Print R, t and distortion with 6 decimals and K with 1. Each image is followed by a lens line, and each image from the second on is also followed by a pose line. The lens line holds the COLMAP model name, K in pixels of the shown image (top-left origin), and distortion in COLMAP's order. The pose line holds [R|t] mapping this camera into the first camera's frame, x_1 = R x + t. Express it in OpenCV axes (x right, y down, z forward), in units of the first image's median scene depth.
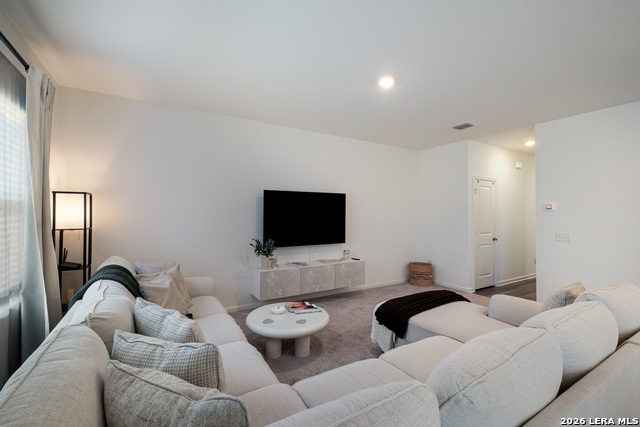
lens RADIAL K [[281.1, 0, 322.1], [0, 281.1, 216.0], [0, 0, 1]] dist [0.003523, -0.000122]
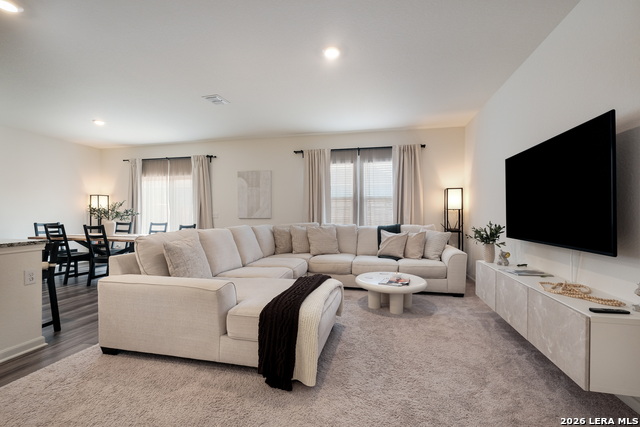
lens RADIAL K [[281.1, 0, 318.2], [0, 281.1, 215.0], [0, 0, 1]] dist [0.003523, -0.000122]
pose [[-0.709320, 0.010480, -0.704809, 0.630030], [0.011449, 0.999929, 0.003346, 0.044243], [0.704794, -0.005696, -0.709389, 1.089748]]
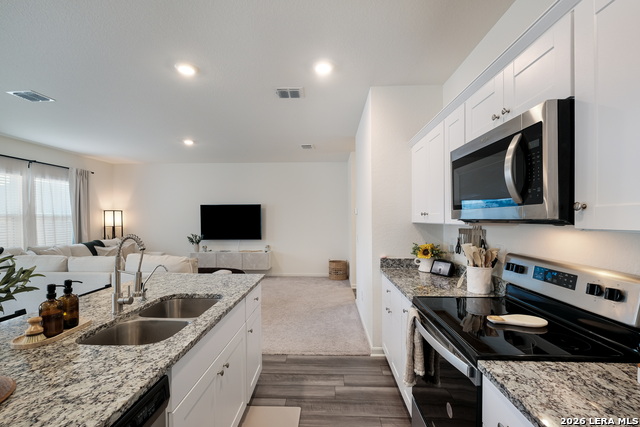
lens RADIAL K [[281.1, 0, 322.1], [0, 281.1, 222.1], [0, 0, 1]] dist [0.003523, -0.000122]
pose [[0.829382, 0.015029, -0.558479, 1.227485], [0.000379, 0.999623, 0.027463, -0.033003], [0.558681, -0.022989, 0.829064, 0.013793]]
